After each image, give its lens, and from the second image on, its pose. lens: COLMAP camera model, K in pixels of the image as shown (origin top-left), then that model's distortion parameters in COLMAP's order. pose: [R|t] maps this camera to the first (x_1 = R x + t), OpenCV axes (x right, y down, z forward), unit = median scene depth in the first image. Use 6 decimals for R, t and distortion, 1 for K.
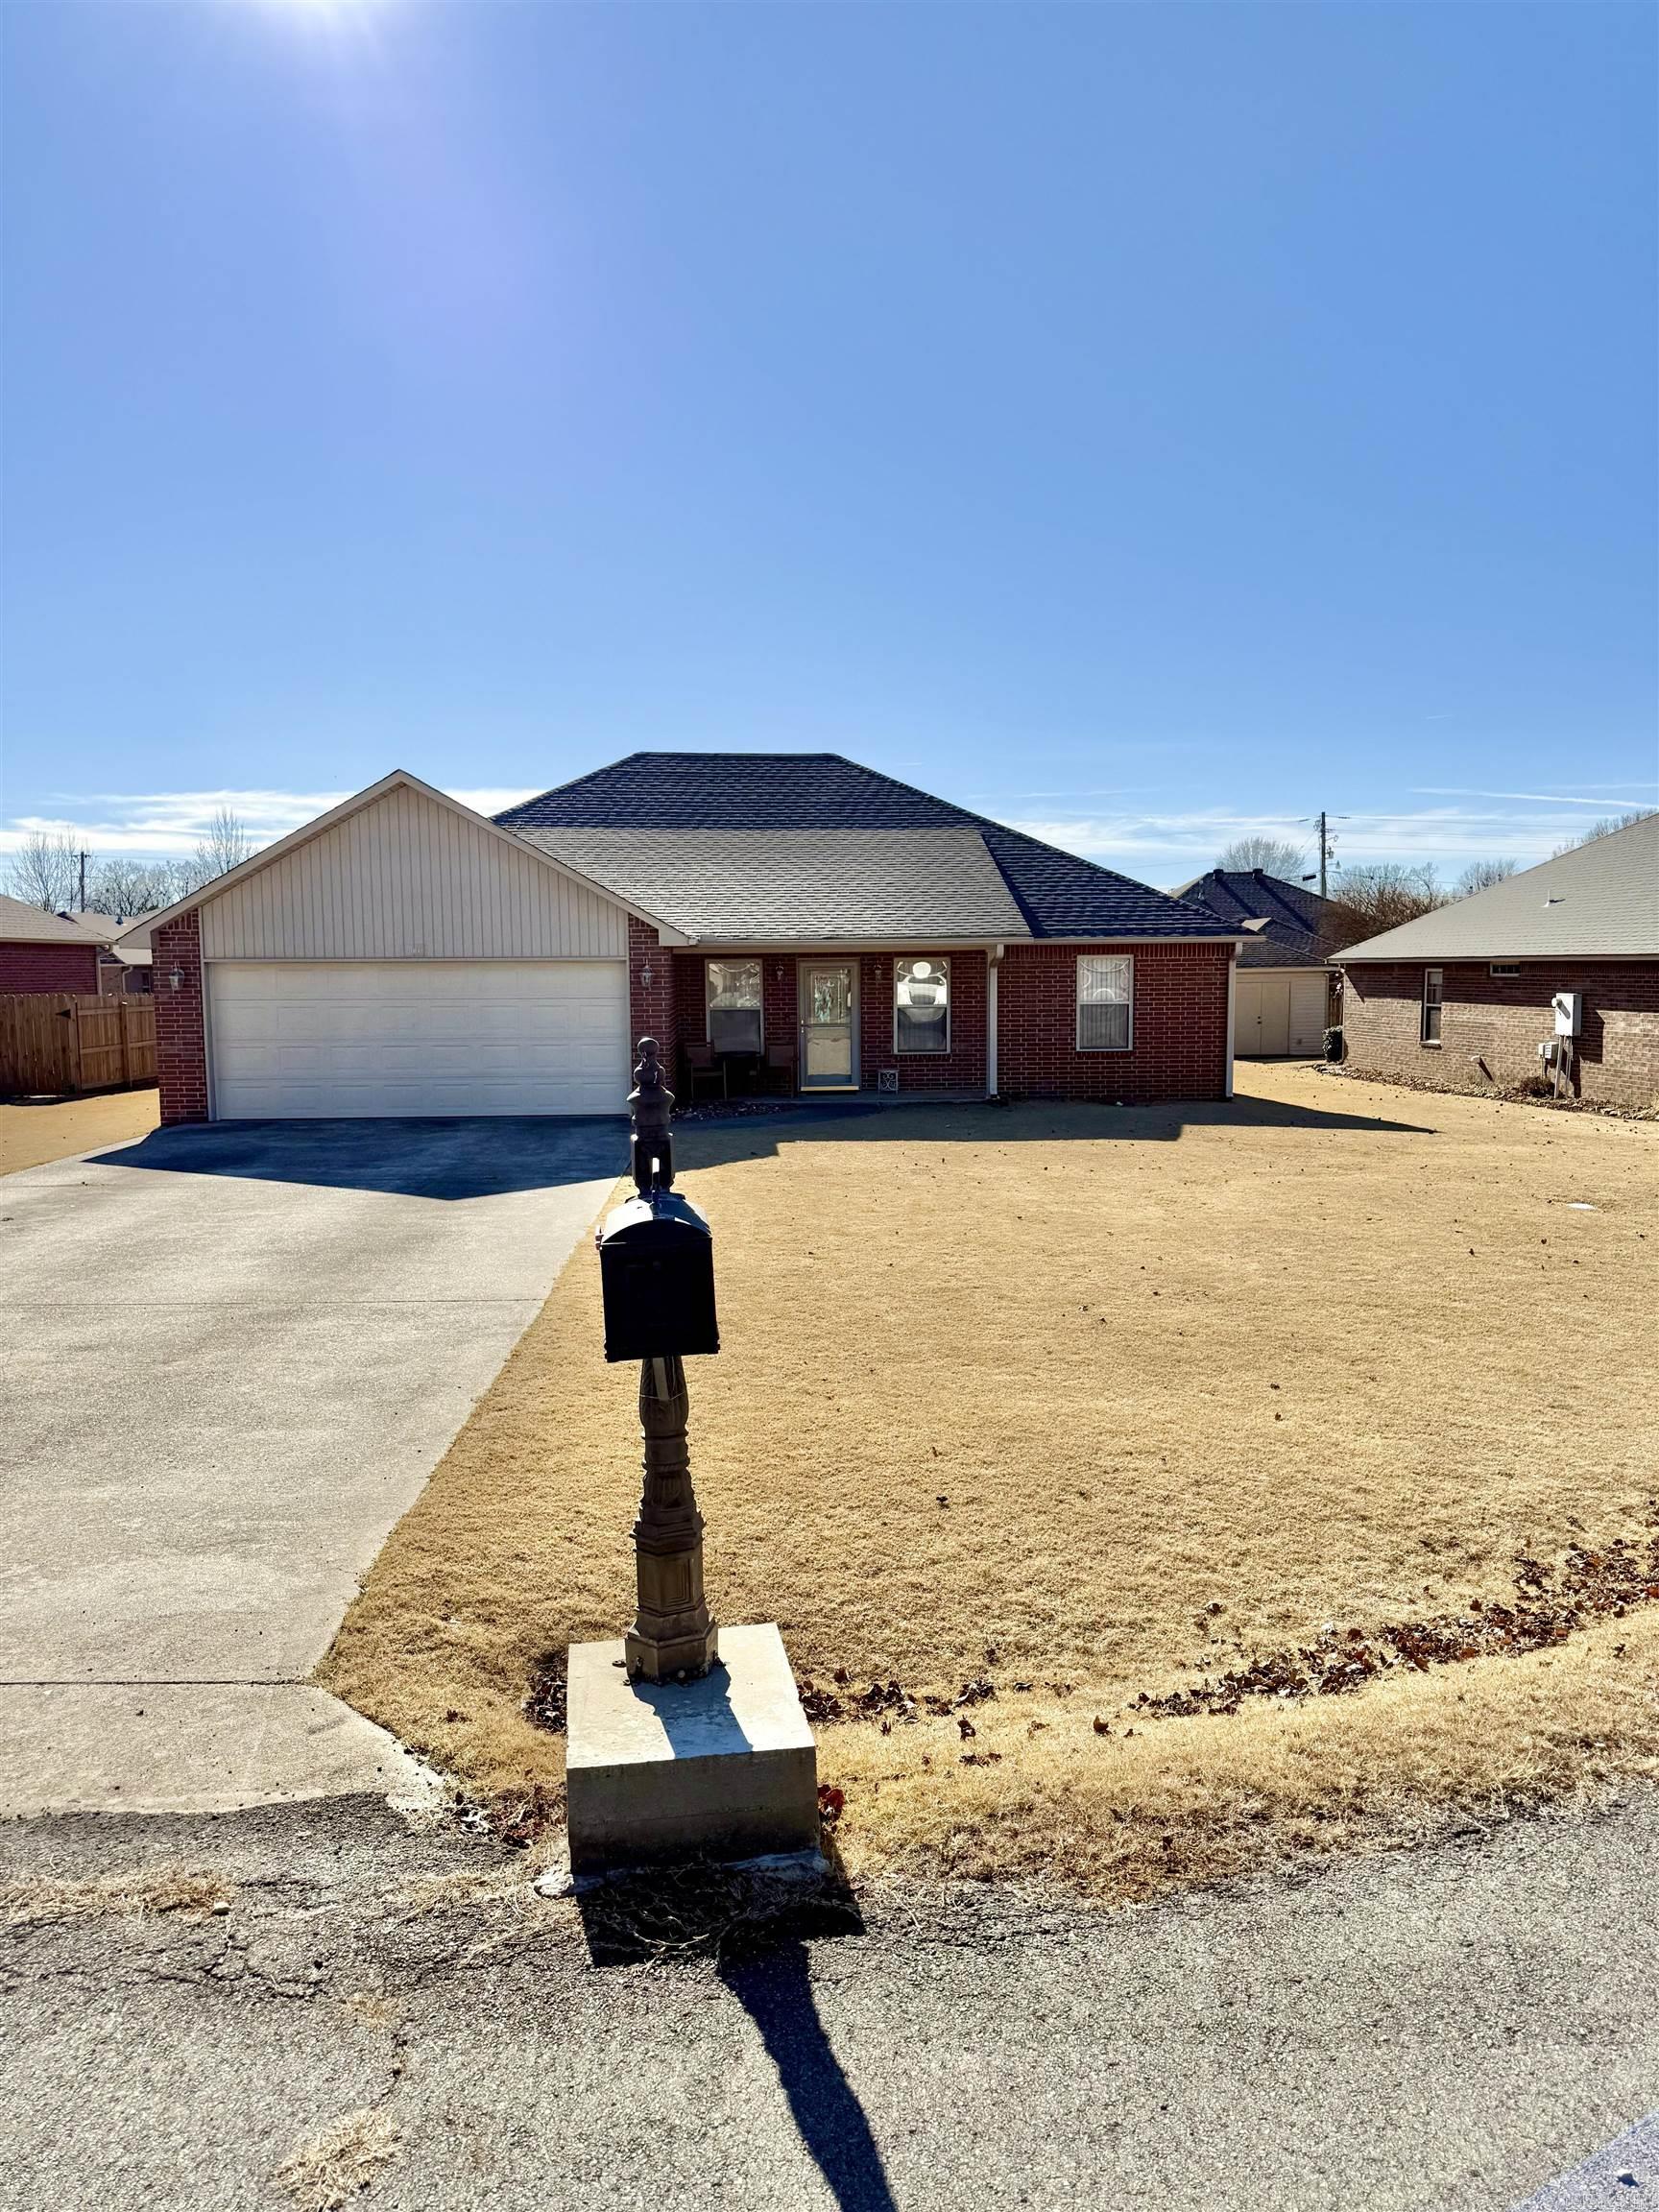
lens RADIAL K [[1559.3, 0, 844.5], [0, 1559.3, 1119.4], [0, 0, 1]] dist [0.080009, -0.103473]
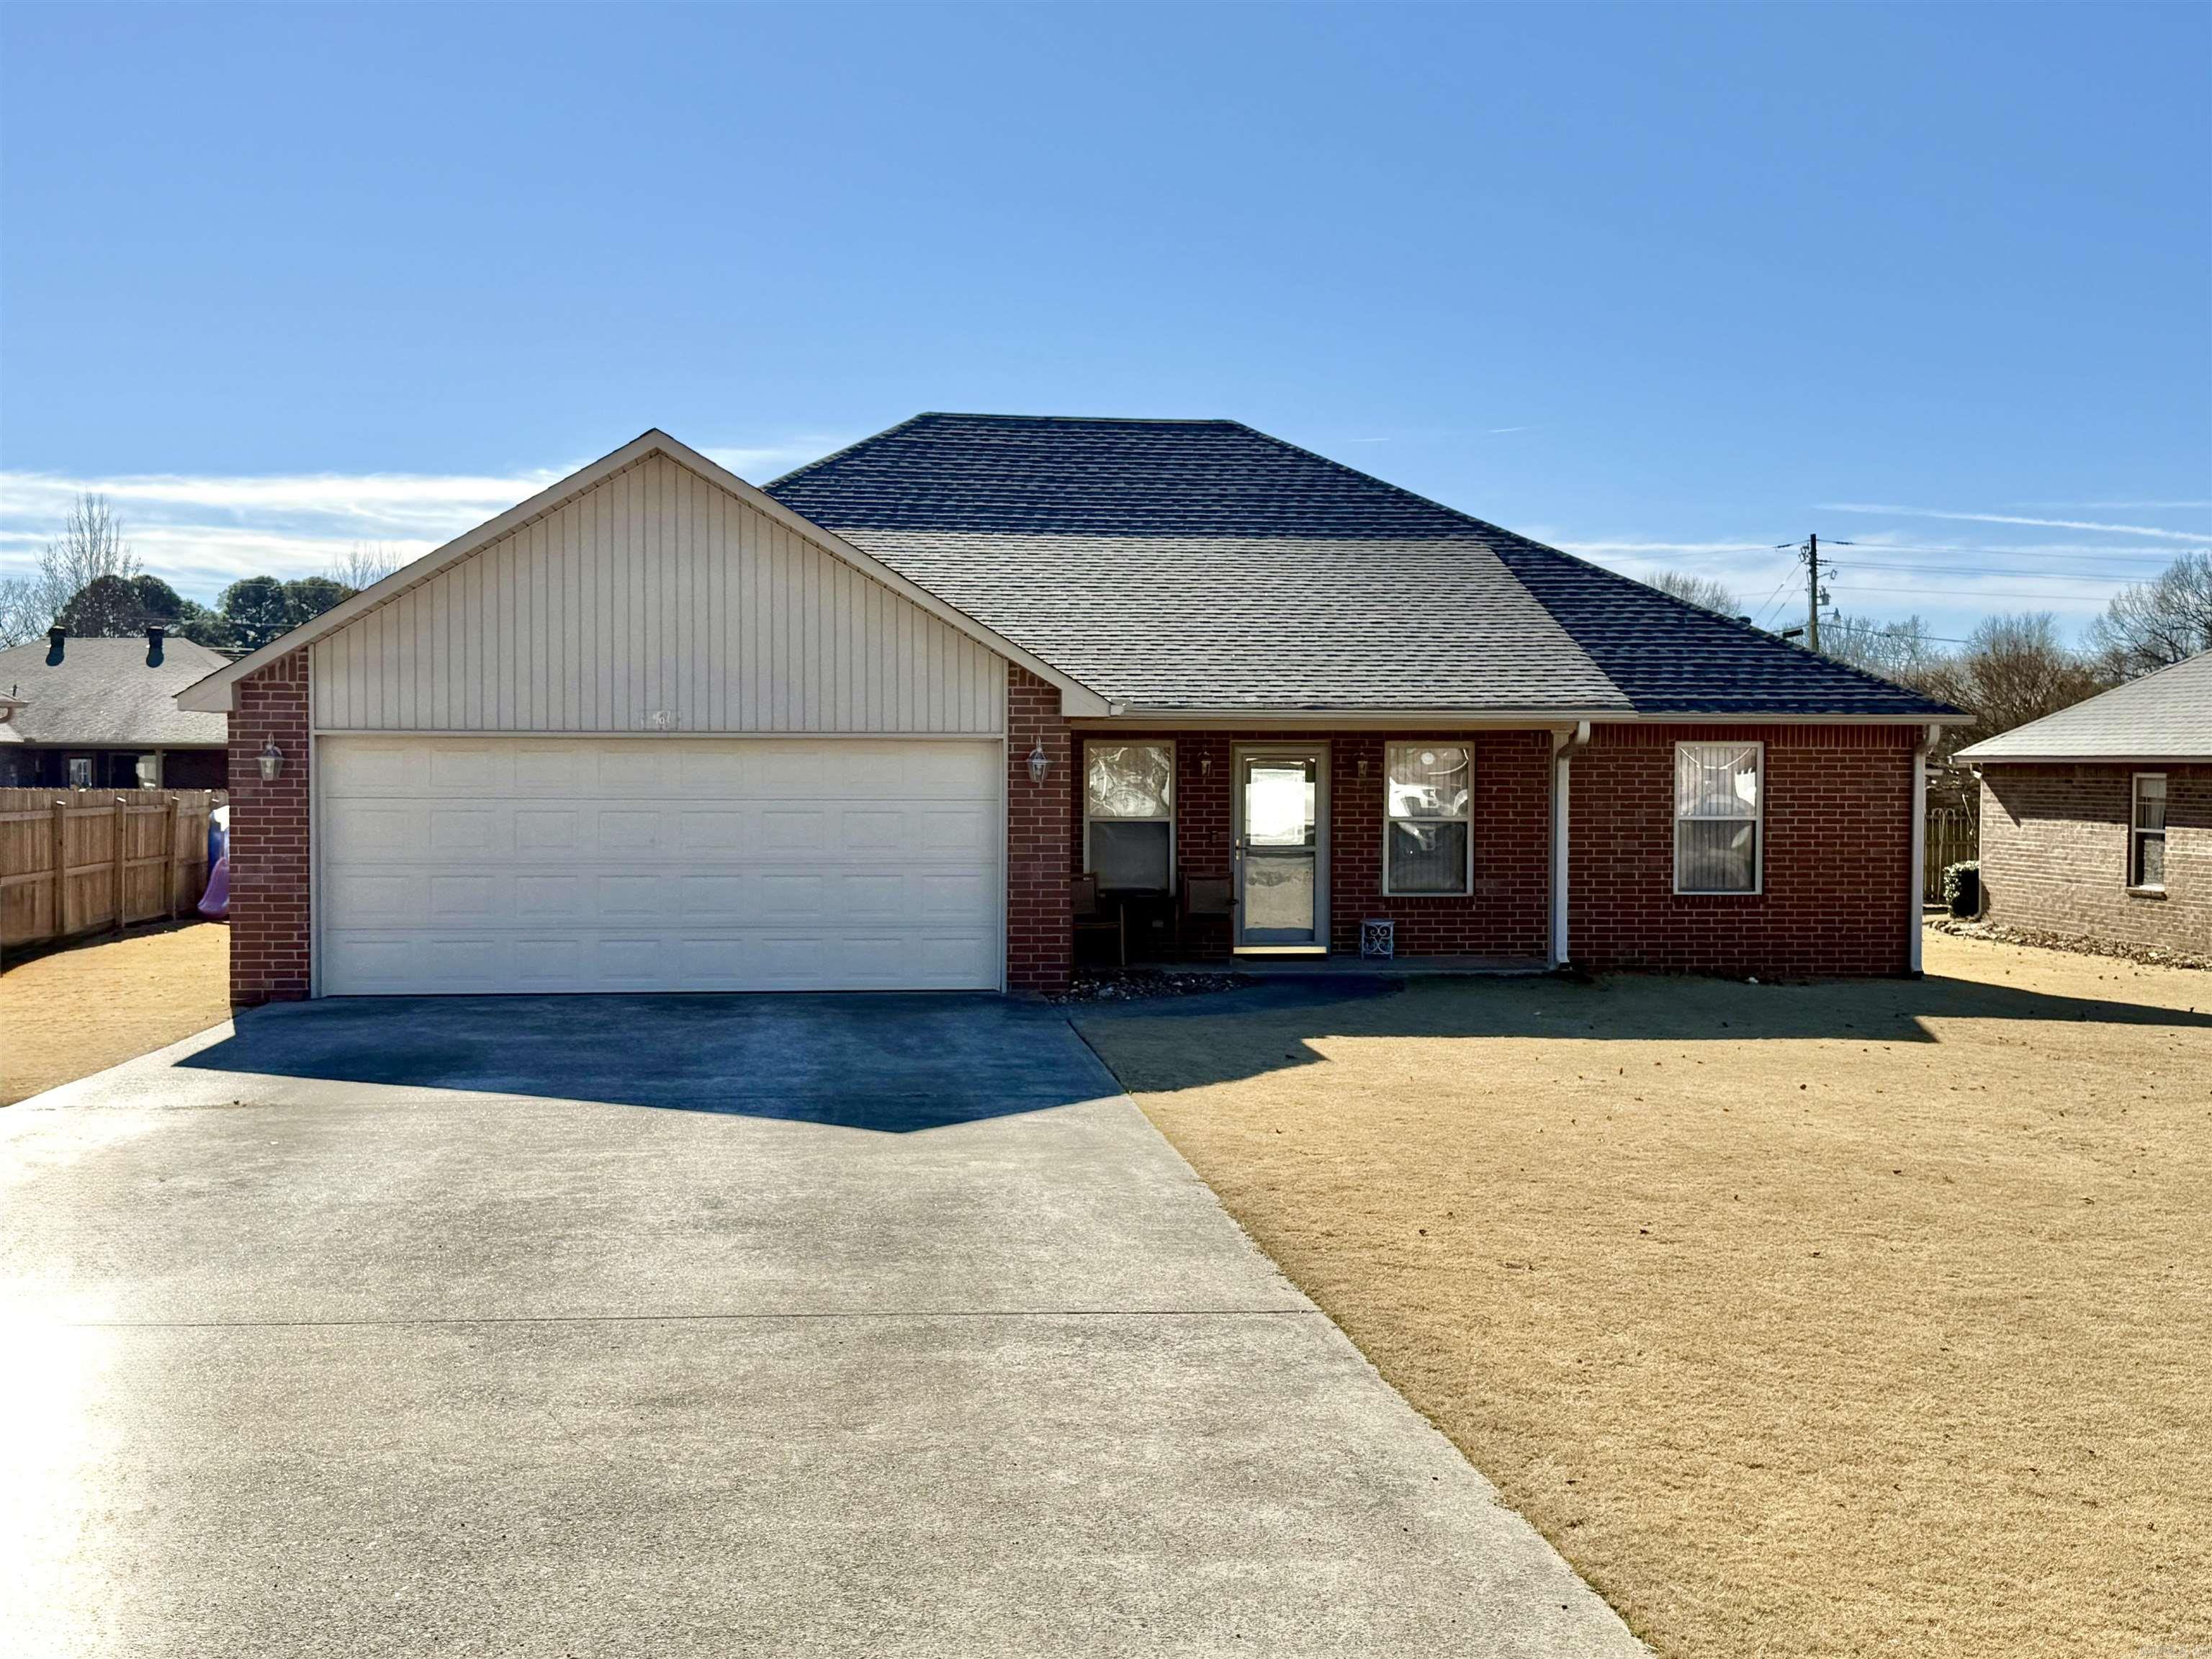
lens RADIAL K [[2447.6, 0, 1118.5], [0, 2447.6, 830.7], [0, 0, 1]] dist [0.074829, 0.000000]
pose [[0.998660, 0.011513, 0.050459, -0.122595], [-0.007974, 0.997530, -0.069792, 0.000831], [-0.051138, 0.069296, 0.996285, 0.034878]]
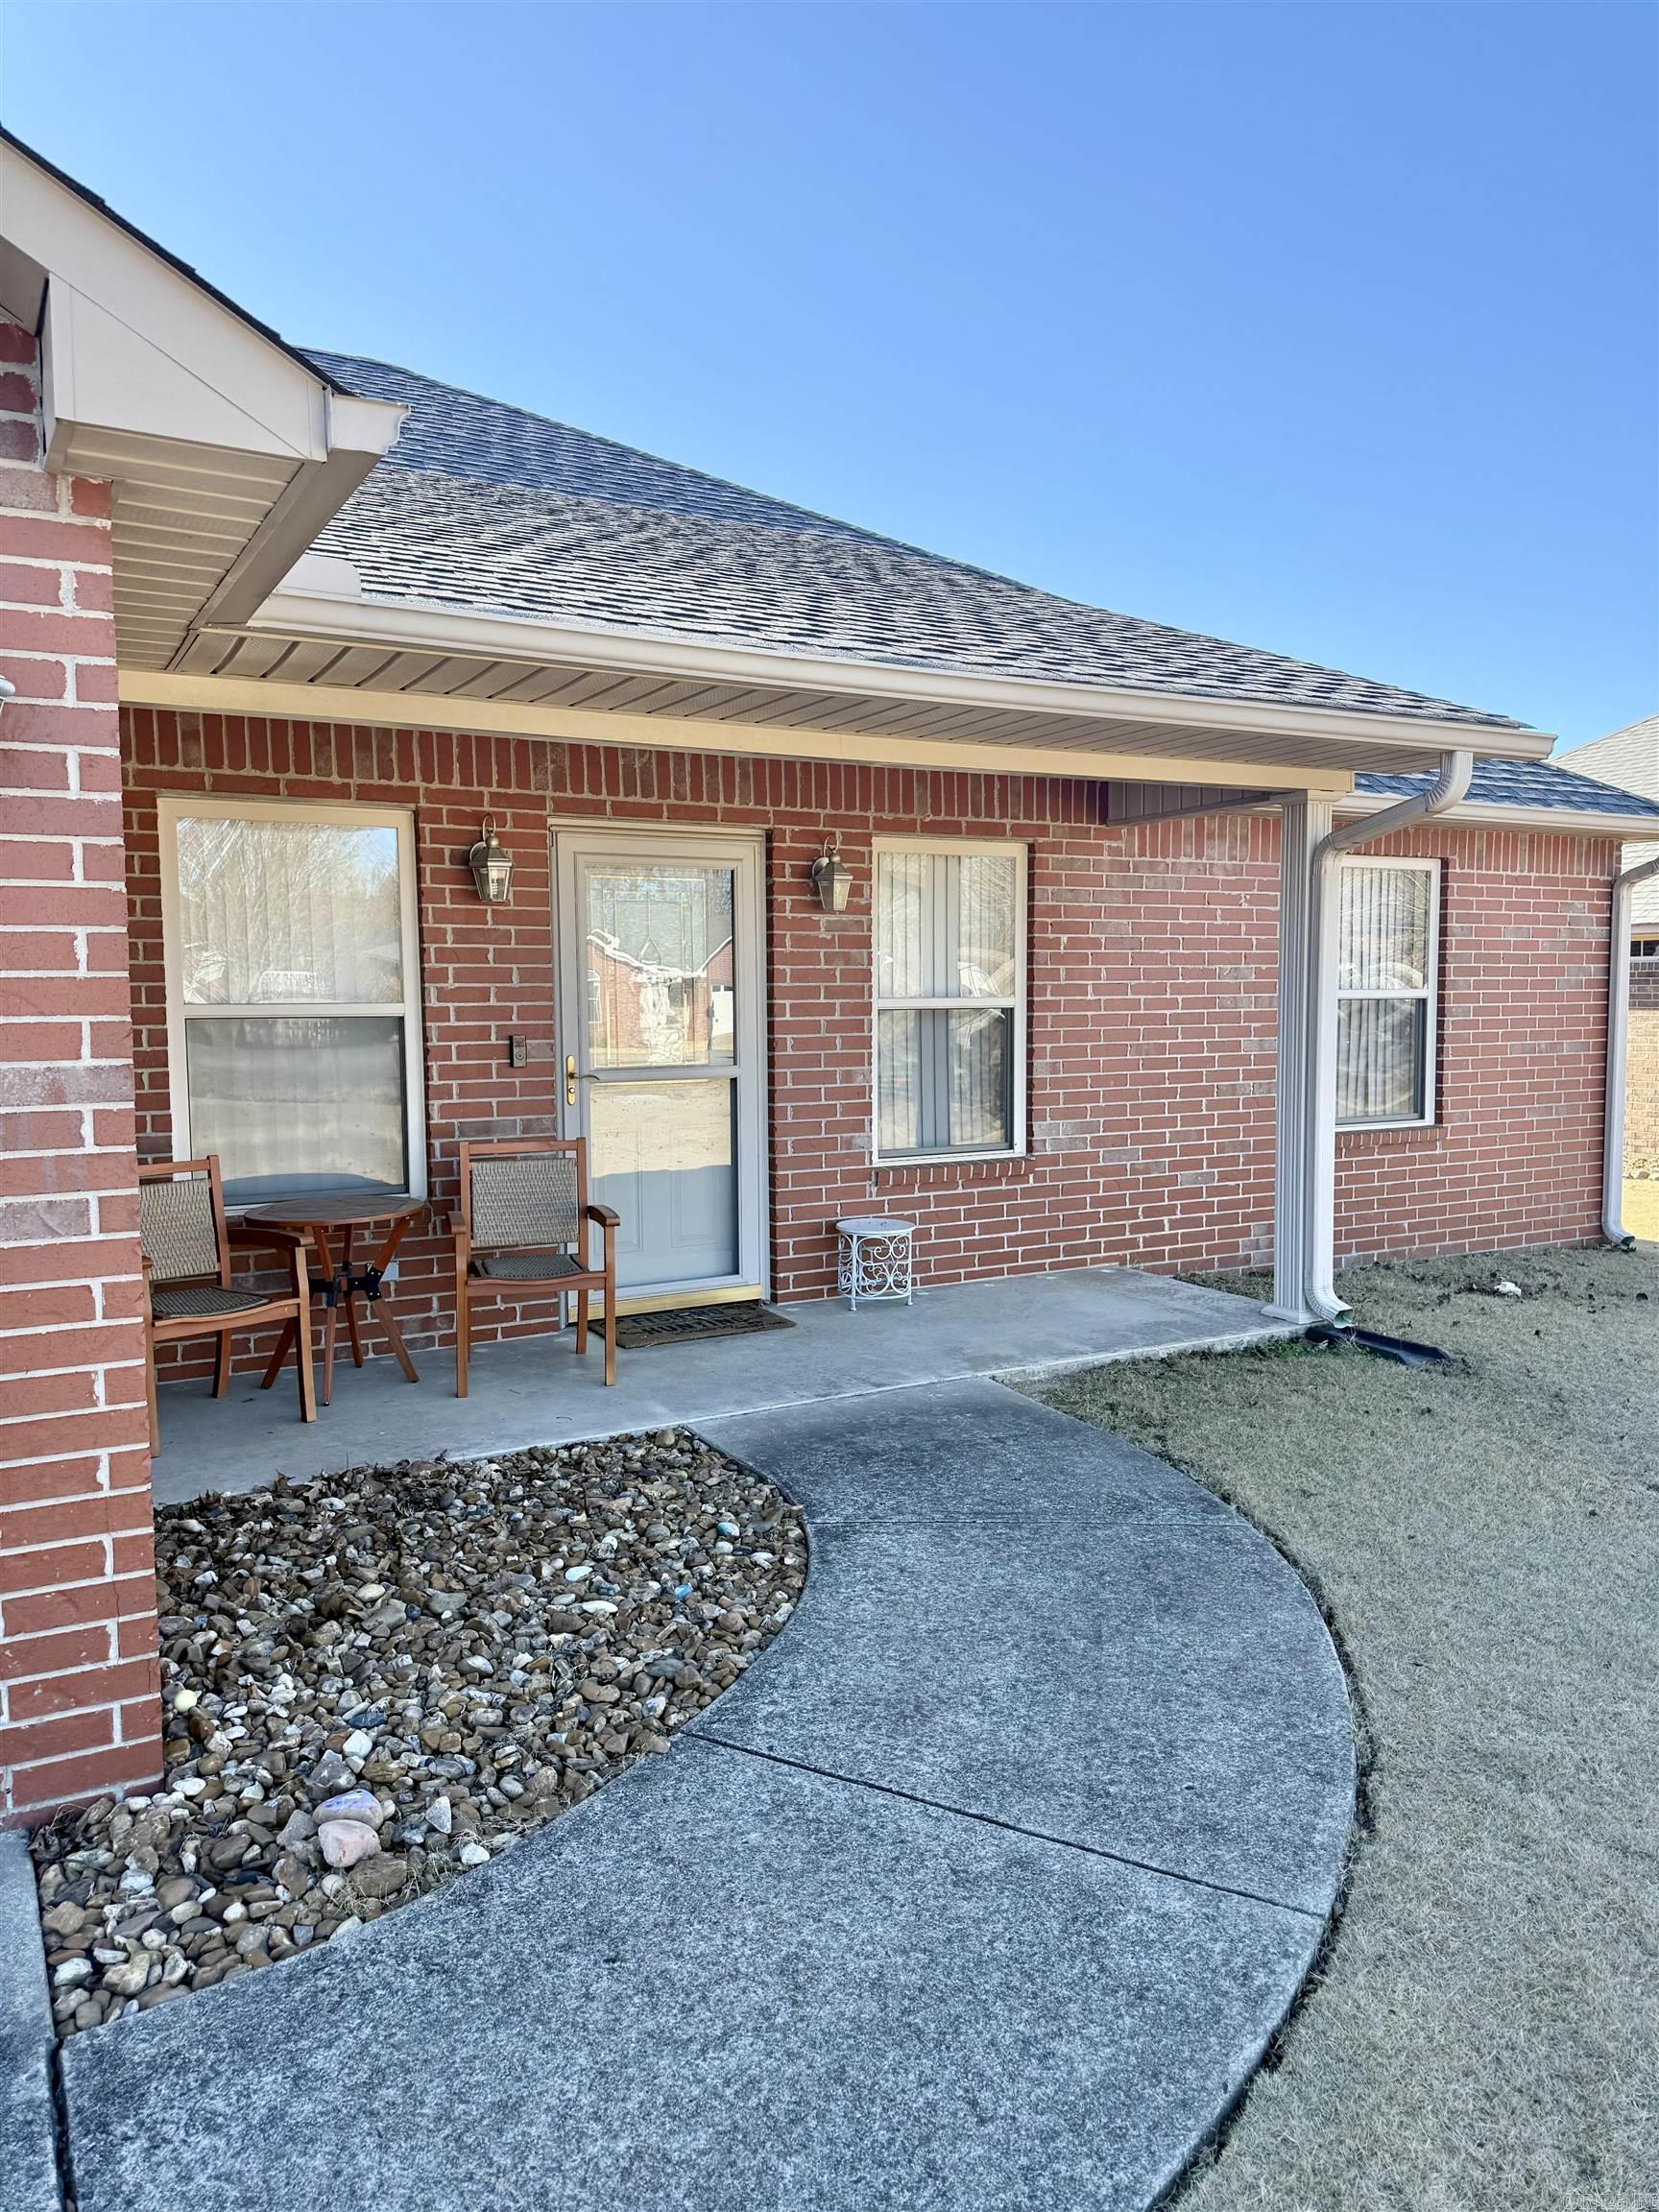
lens RADIAL K [[1559.3, 0, 845.4], [0, 1559.3, 1103.7], [0, 0, 1]] dist [0.080009, -0.103473]
pose [[0.893763, -0.029131, 0.447592, -0.103209], [0.037943, 0.999222, -0.010732, -0.050886], [-0.446931, 0.026575, 0.894174, 0.739873]]
